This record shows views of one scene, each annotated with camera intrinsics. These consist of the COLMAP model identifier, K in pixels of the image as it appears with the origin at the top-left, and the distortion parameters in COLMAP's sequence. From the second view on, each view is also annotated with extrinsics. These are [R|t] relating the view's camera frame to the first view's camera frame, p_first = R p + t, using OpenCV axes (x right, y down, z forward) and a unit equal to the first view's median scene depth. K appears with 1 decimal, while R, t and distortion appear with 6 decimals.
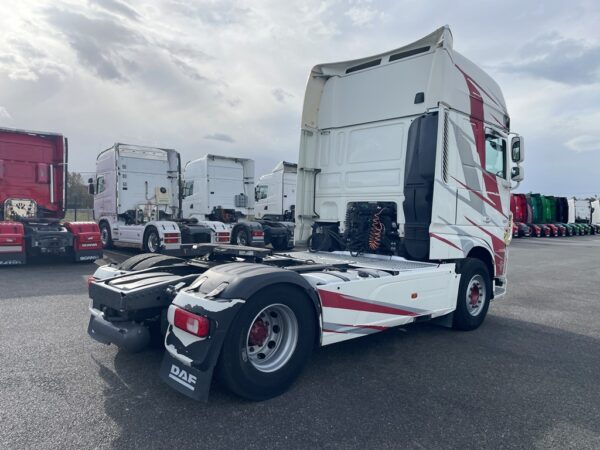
lens RADIAL K [[456.2, 0, 300.0], [0, 456.2, 225.0], [0, 0, 1]] dist [0.119256, -0.168954]
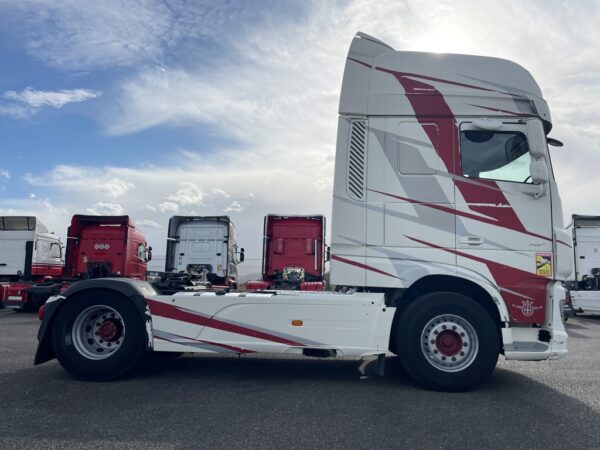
lens RADIAL K [[448.0, 0, 305.8], [0, 448.0, 227.8], [0, 0, 1]] dist [0.050460, -0.002511]
pose [[0.683073, -0.107398, -0.722410, 0.814693], [-0.019773, 0.986047, -0.165288, 0.101277], [0.730082, 0.127188, 0.671419, 0.350103]]
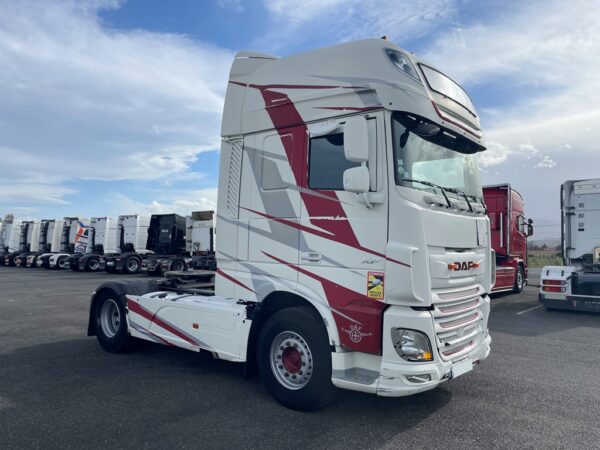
lens RADIAL K [[456.2, 0, 300.0], [0, 456.2, 225.0], [0, 0, 1]] dist [0.119256, -0.168954]
pose [[0.104046, -0.068738, -0.992194, 1.194065], [-0.036040, 0.996693, -0.072829, -0.008969], [0.993919, 0.043336, 0.101225, 0.994271]]
